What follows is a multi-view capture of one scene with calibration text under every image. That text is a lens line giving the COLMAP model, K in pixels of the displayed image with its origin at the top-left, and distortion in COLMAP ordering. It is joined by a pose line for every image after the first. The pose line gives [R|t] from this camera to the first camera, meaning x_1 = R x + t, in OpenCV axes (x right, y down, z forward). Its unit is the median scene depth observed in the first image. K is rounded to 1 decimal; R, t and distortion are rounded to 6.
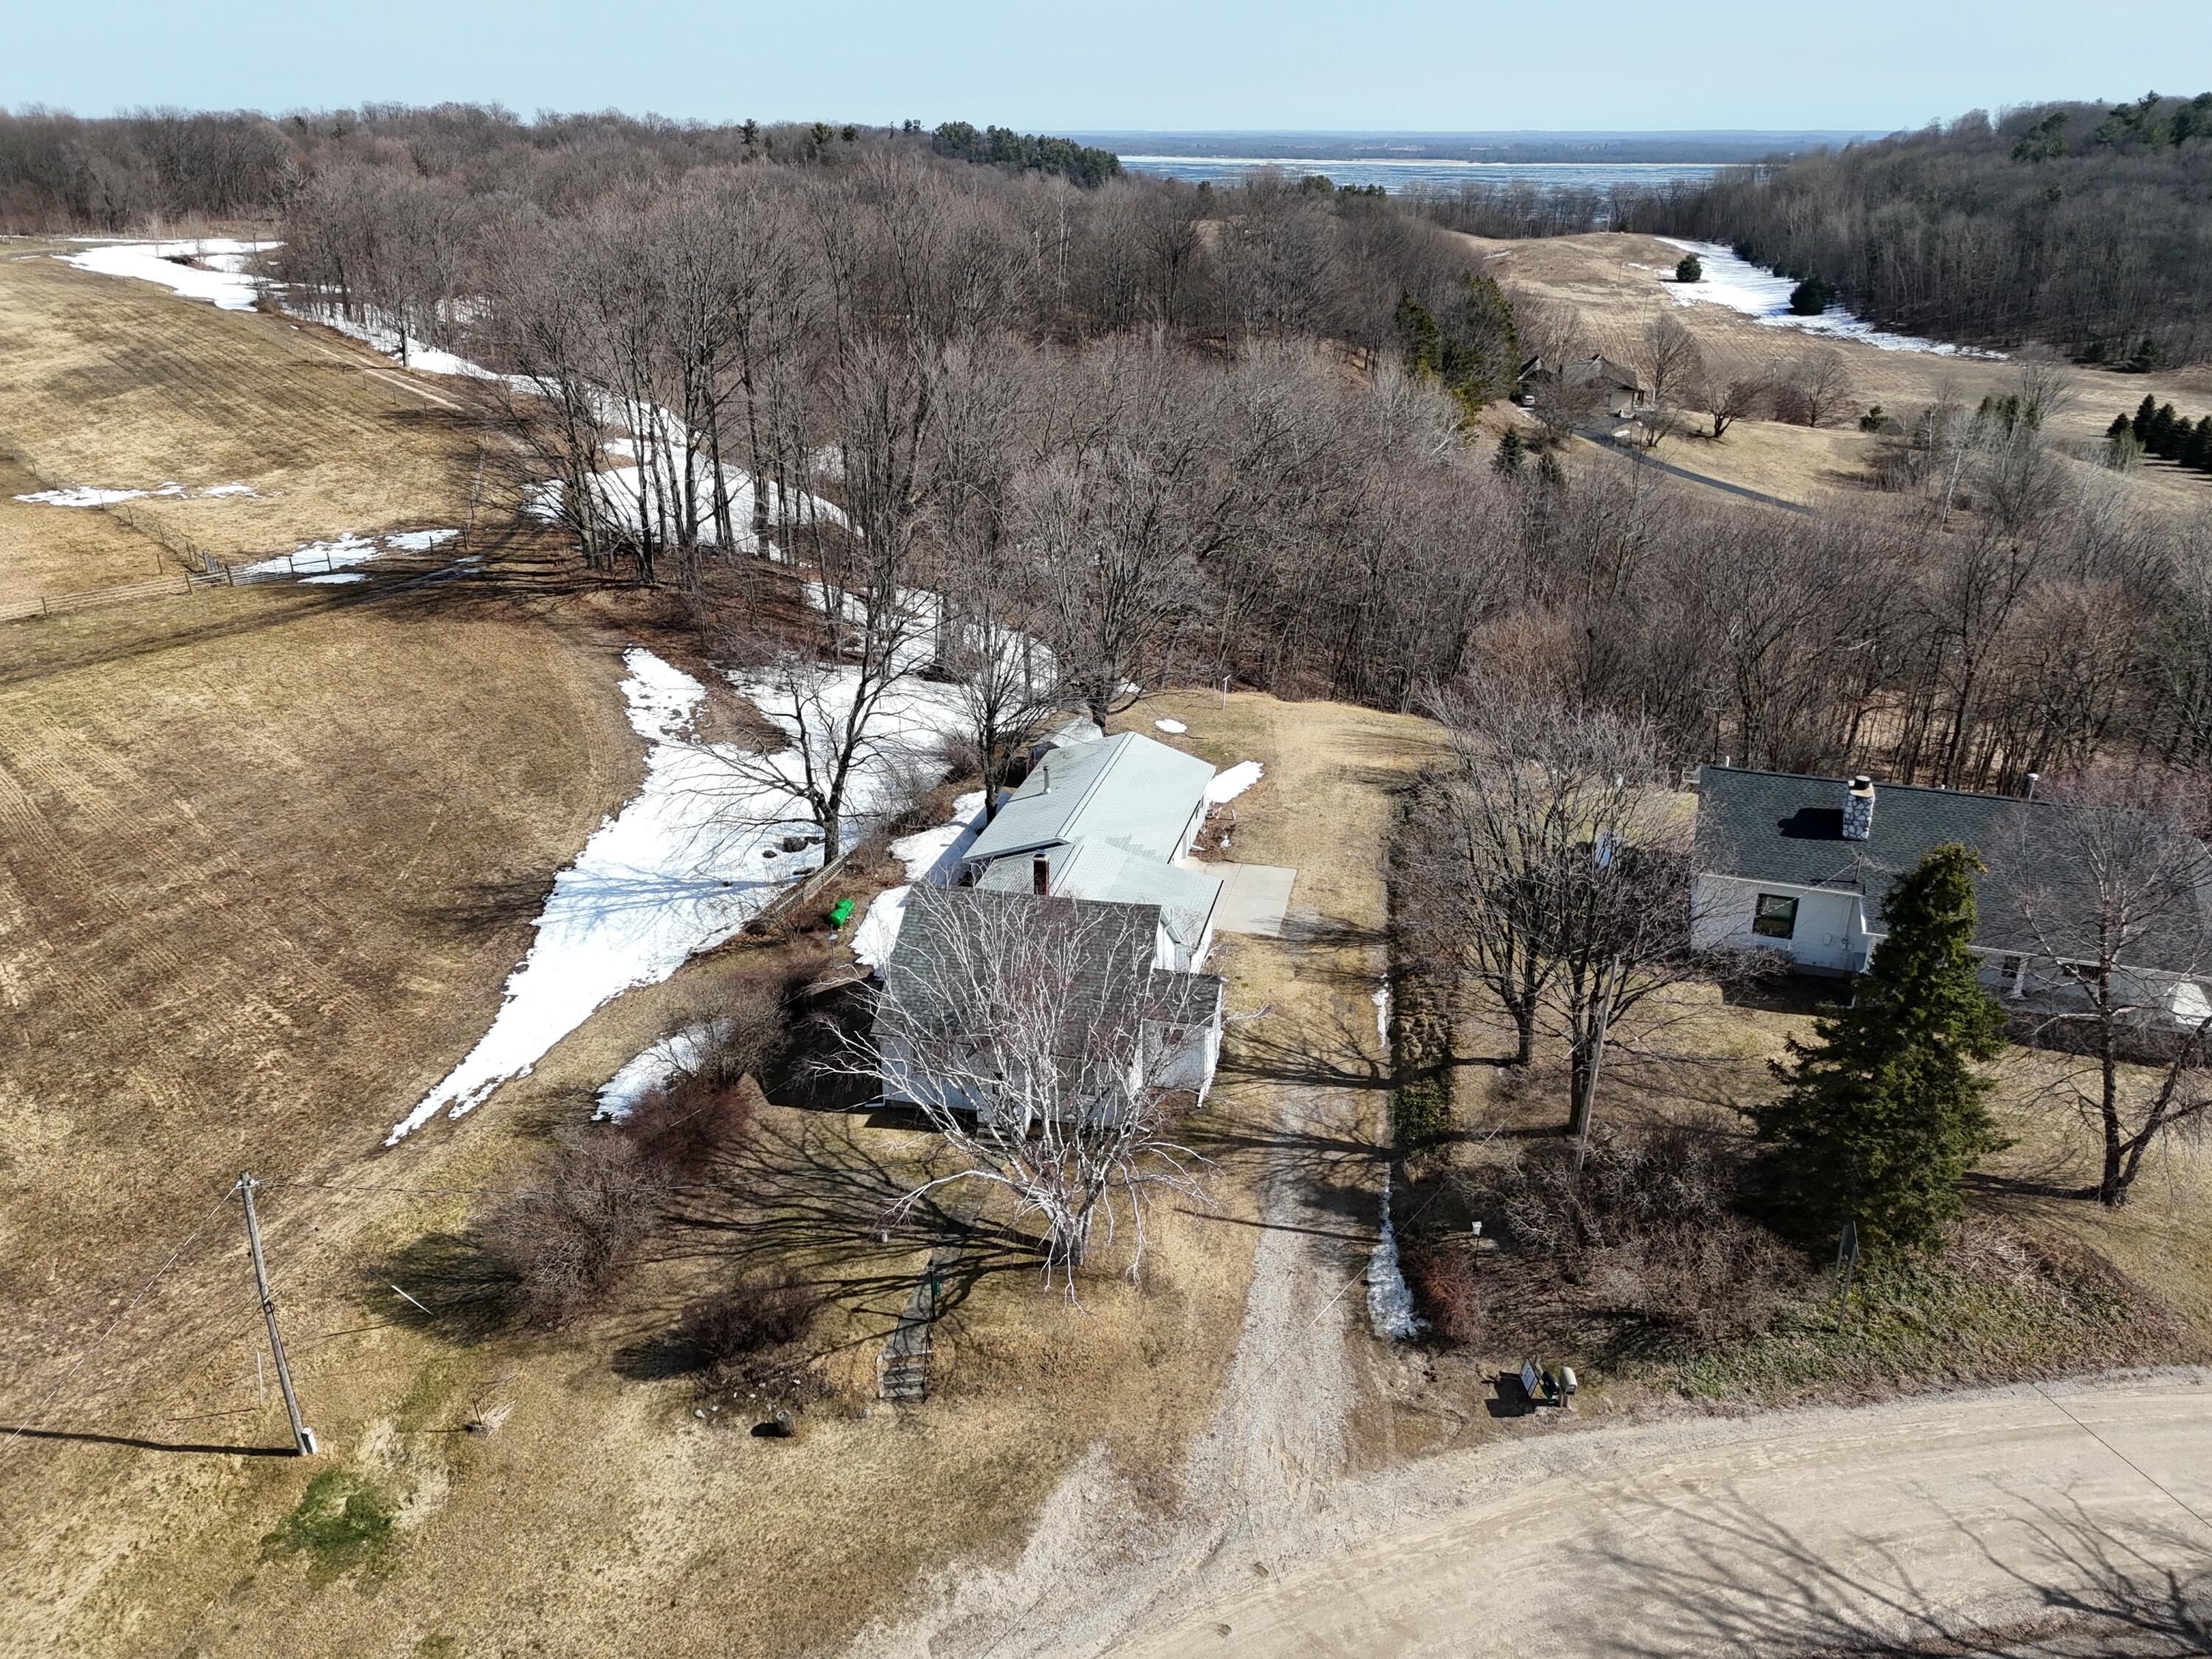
lens RADIAL K [[1625.1, 0, 1100.6], [0, 1625.1, 832.0], [0, 0, 1]] dist [0.065678, -0.051023]
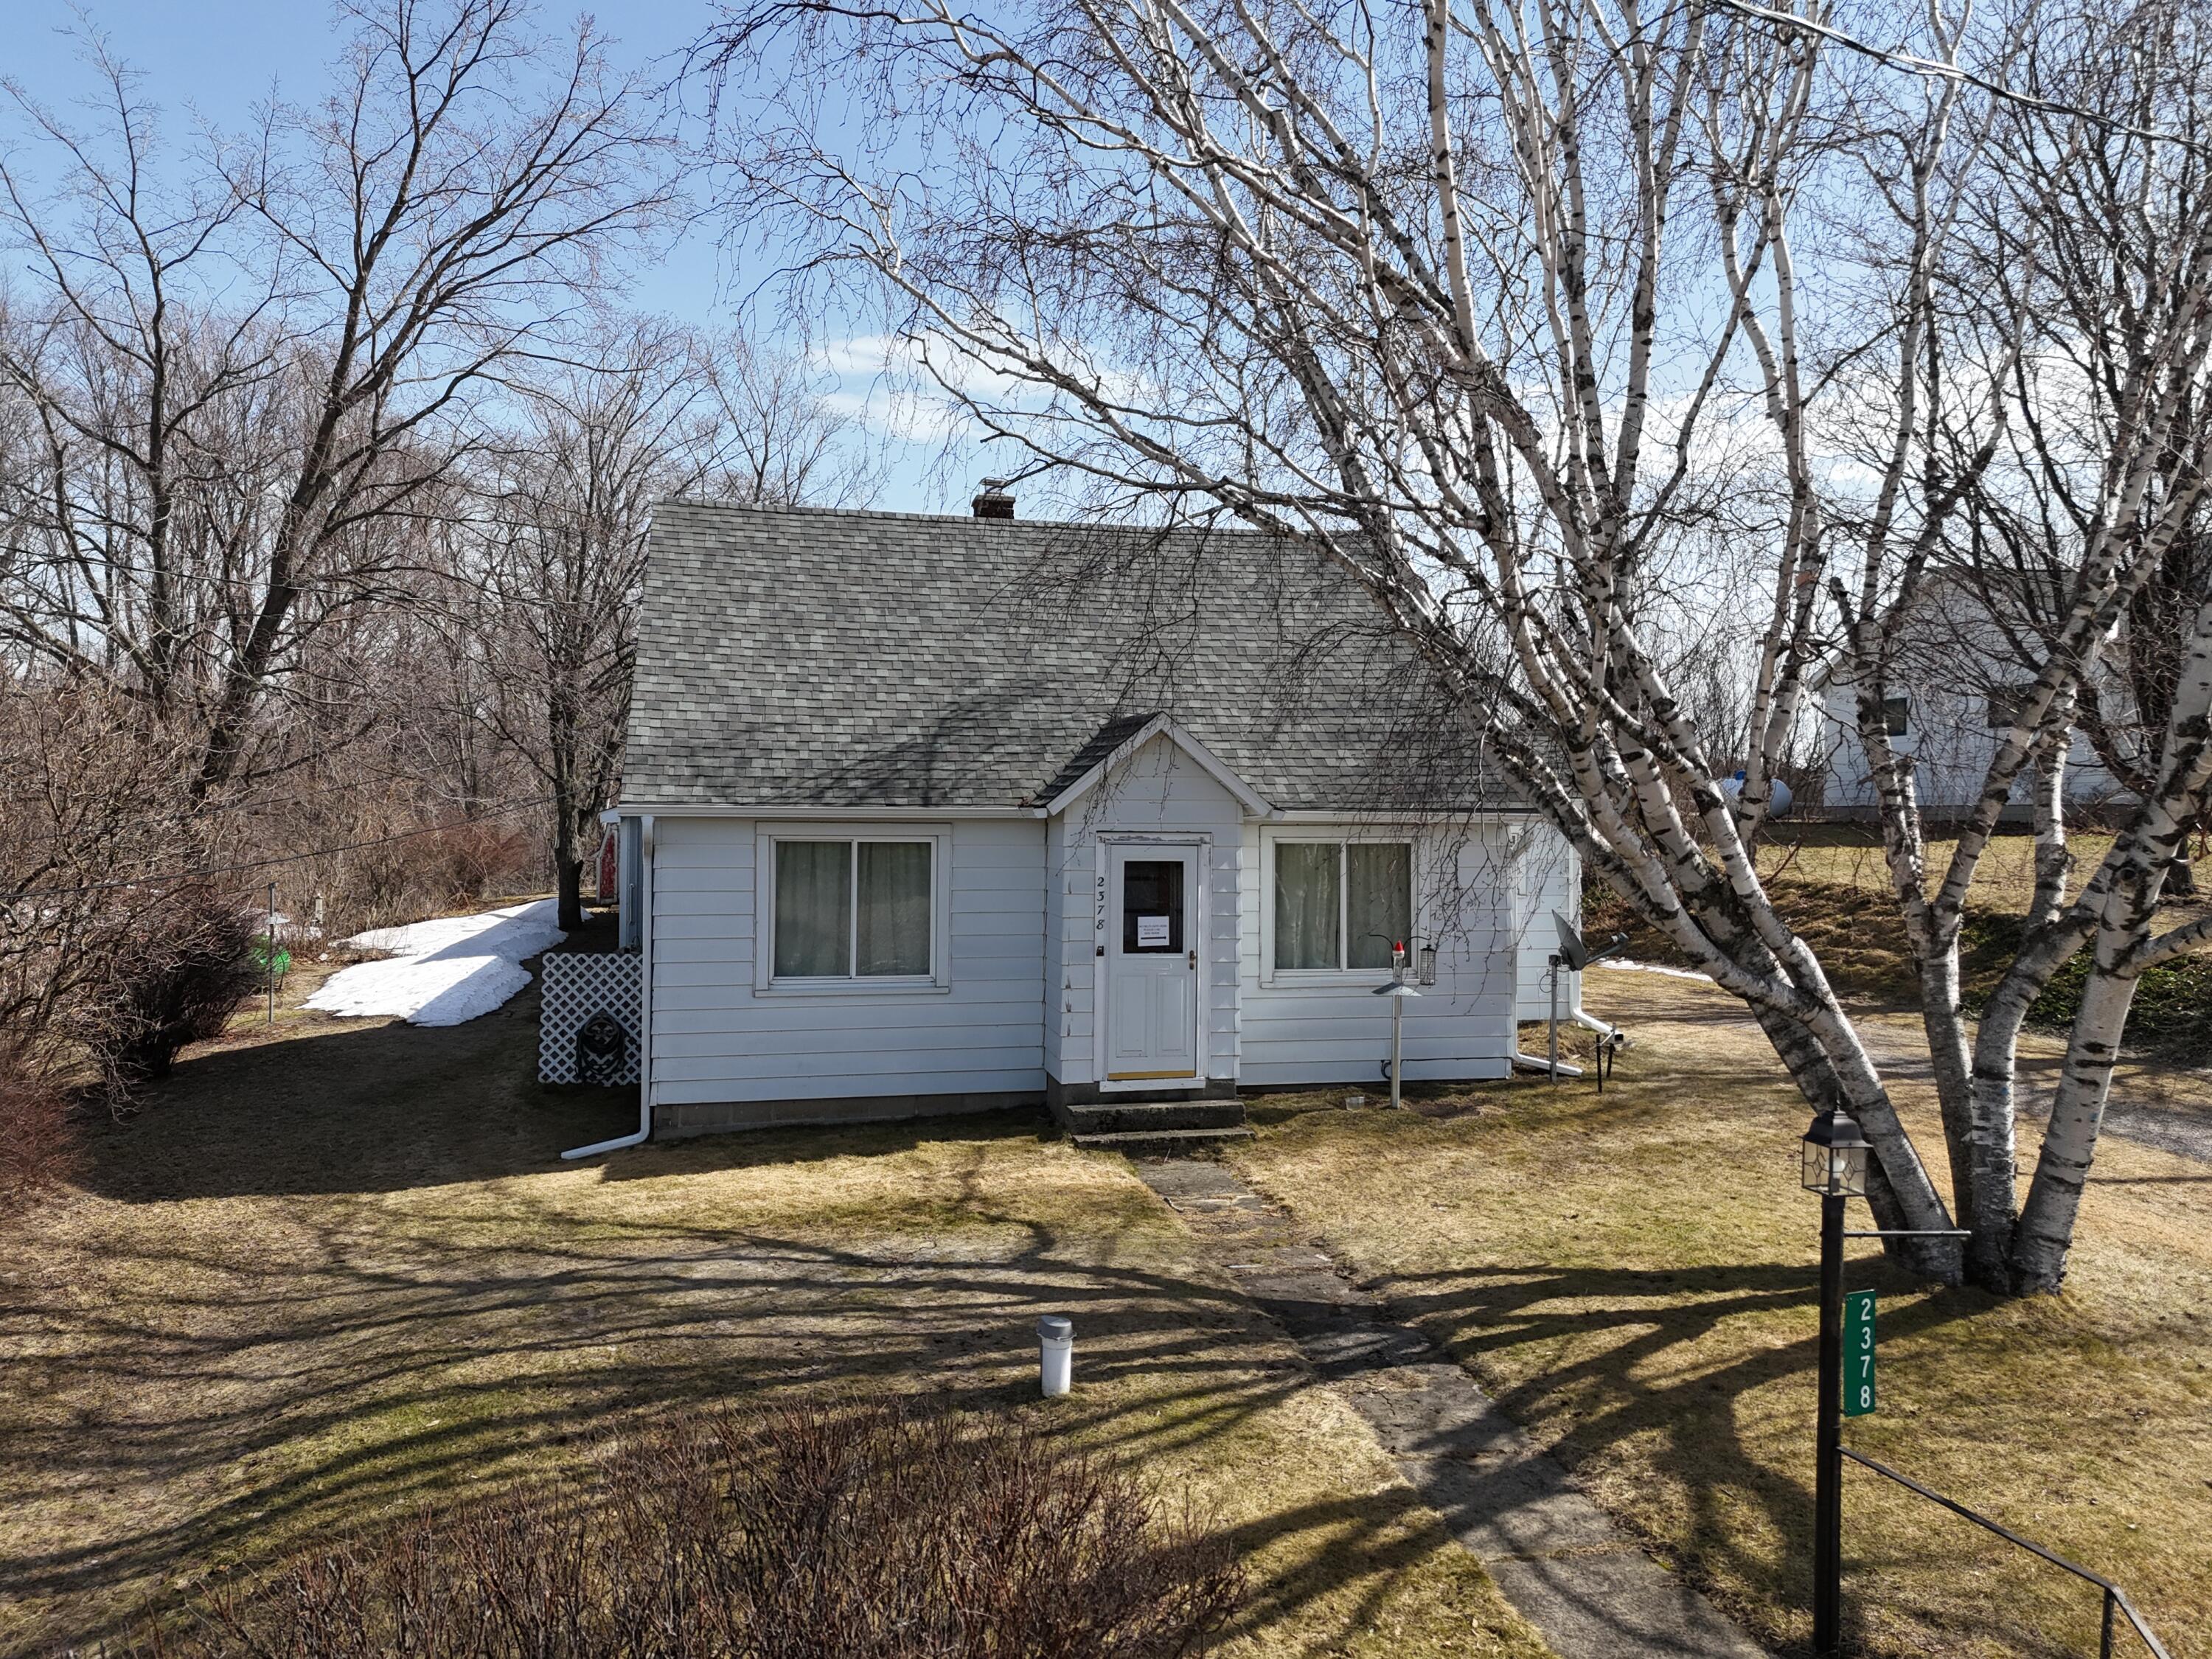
lens RADIAL K [[1625.1, 0, 1096.5], [0, 1625.1, 813.5], [0, 0, 1]] dist [0.065678, -0.051023]
pose [[0.897325, -0.018871, 0.440966, -0.100098], [0.181715, 0.926278, -0.330133, 0.120116], [-0.402227, 0.376367, 0.834602, 0.396914]]
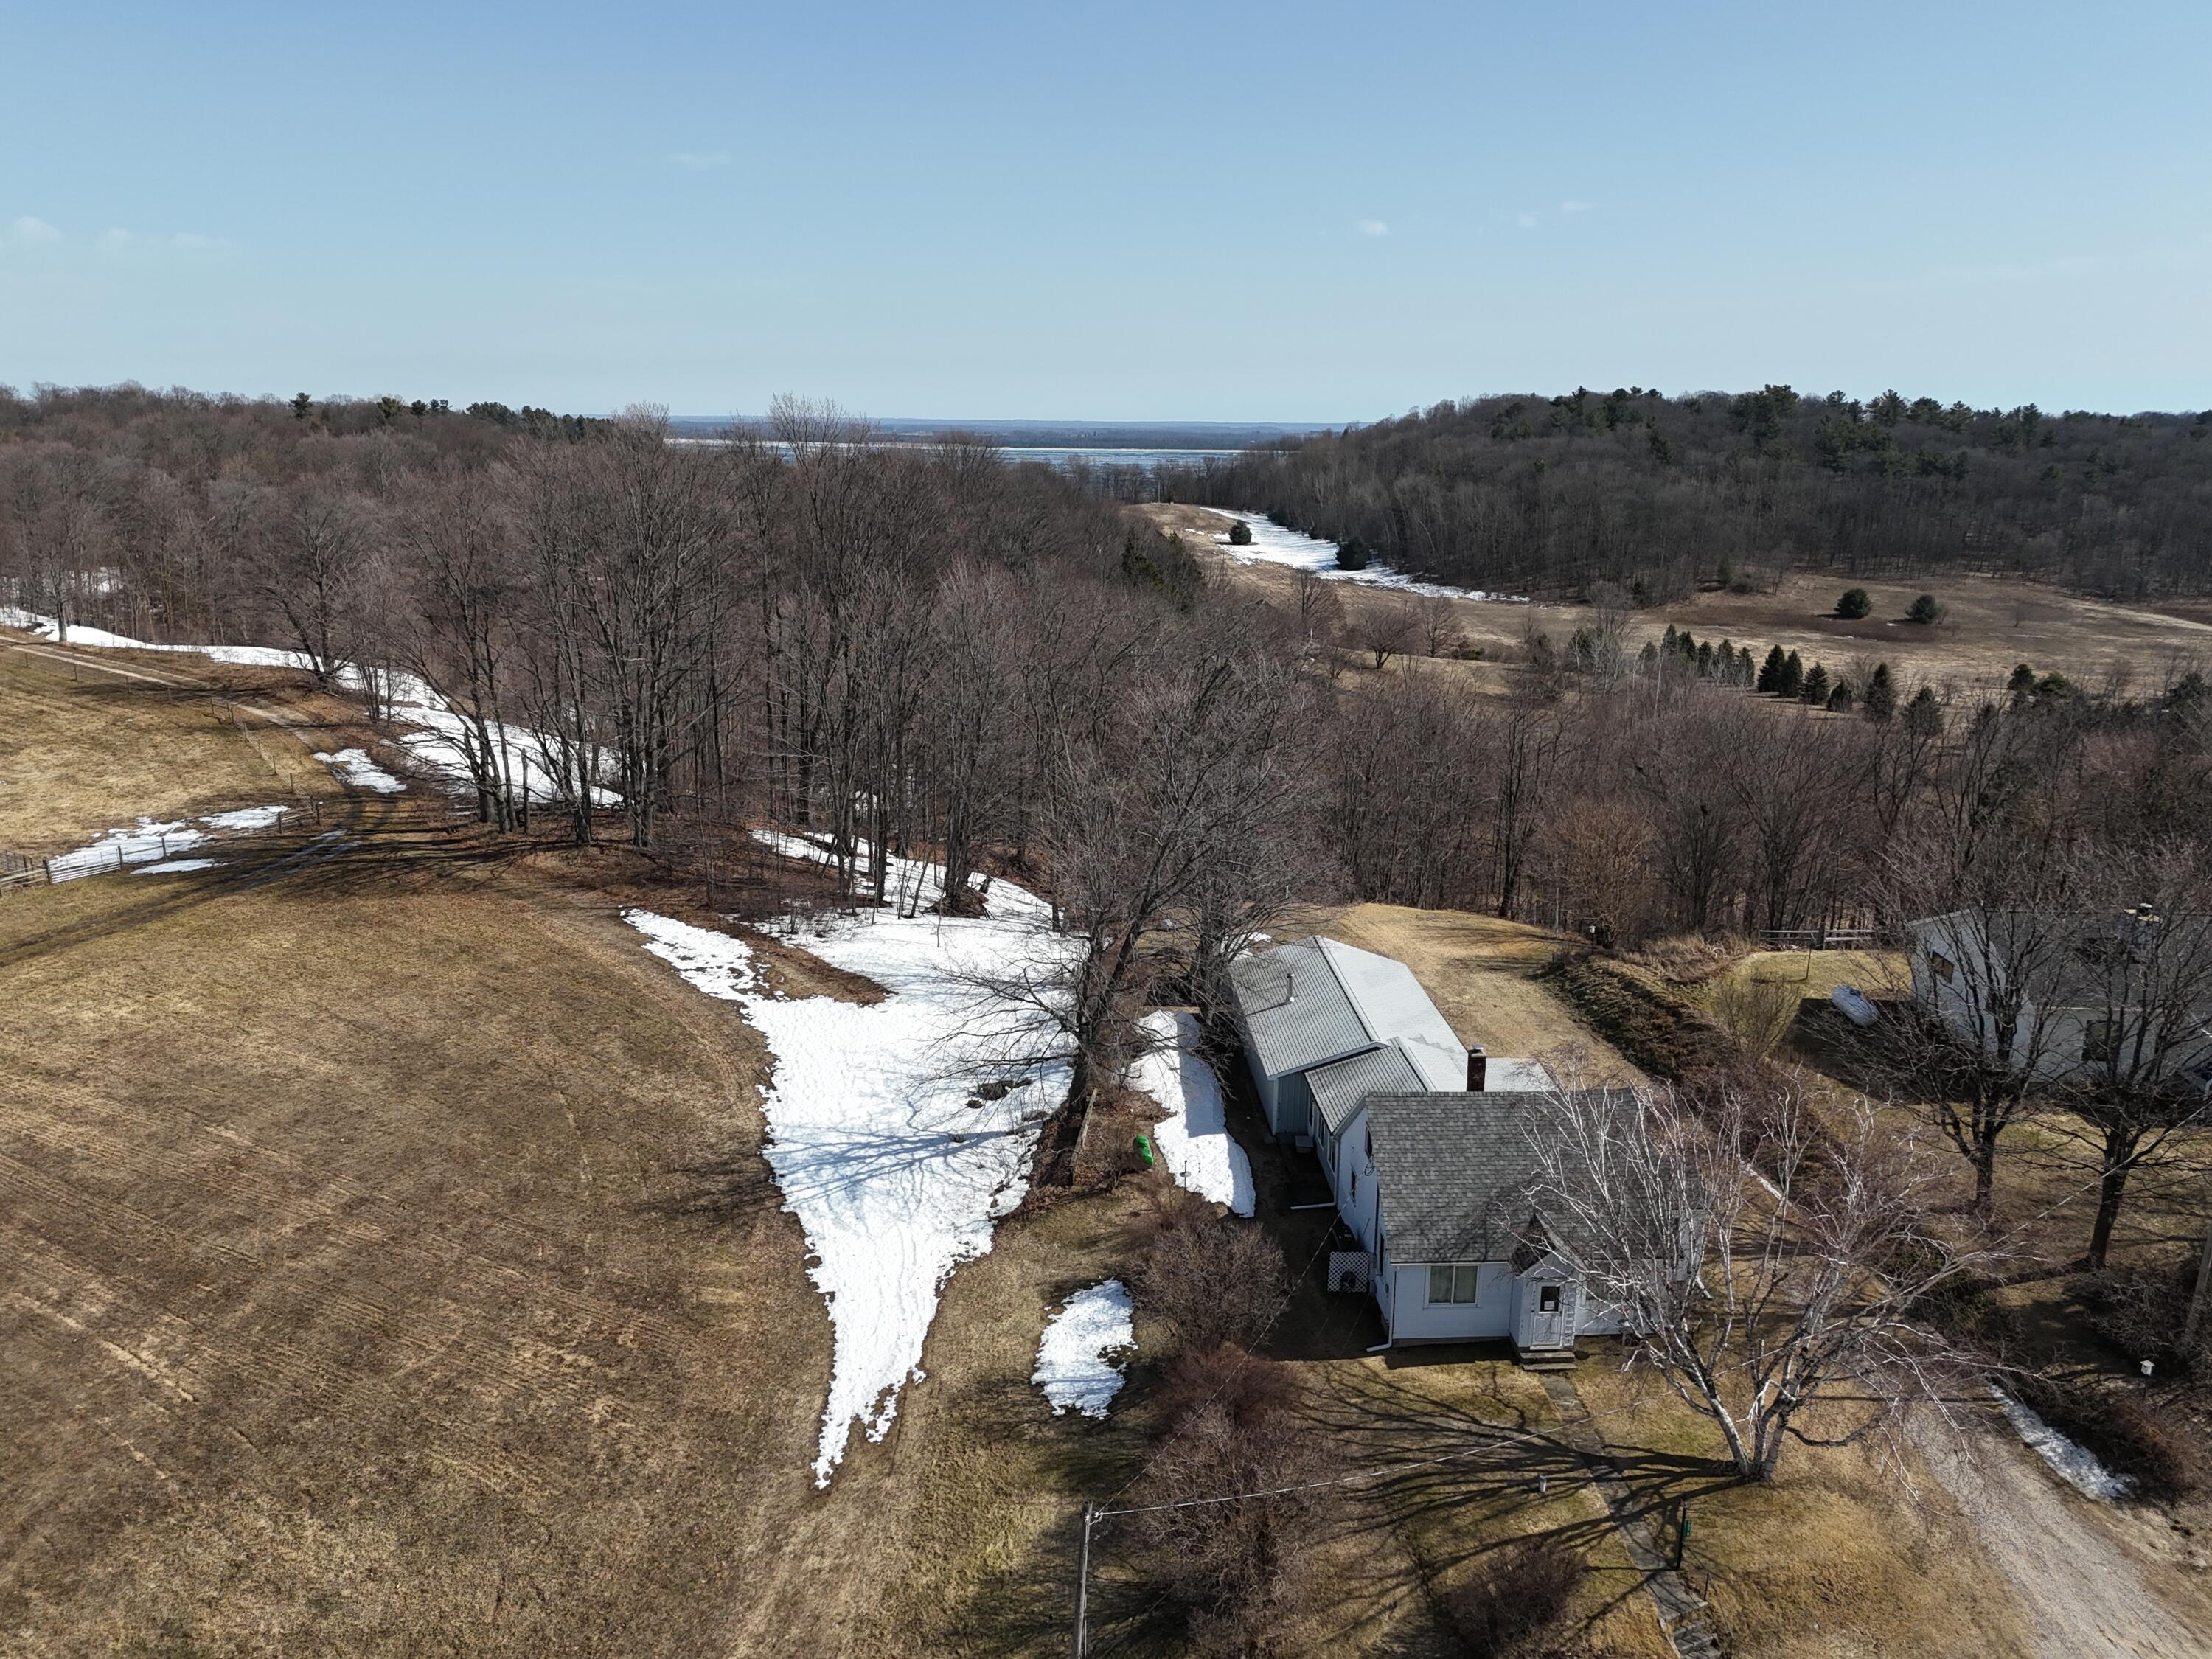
lens RADIAL K [[1625.1, 0, 1104.7], [0, 1625.1, 839.2], [0, 0, 1]] dist [0.065678, -0.051023]
pose [[0.958989, -0.068046, 0.275154, -0.279495], [0.108767, 0.984783, -0.135545, -0.000768], [-0.261744, 0.159914, 0.951797, 0.075133]]
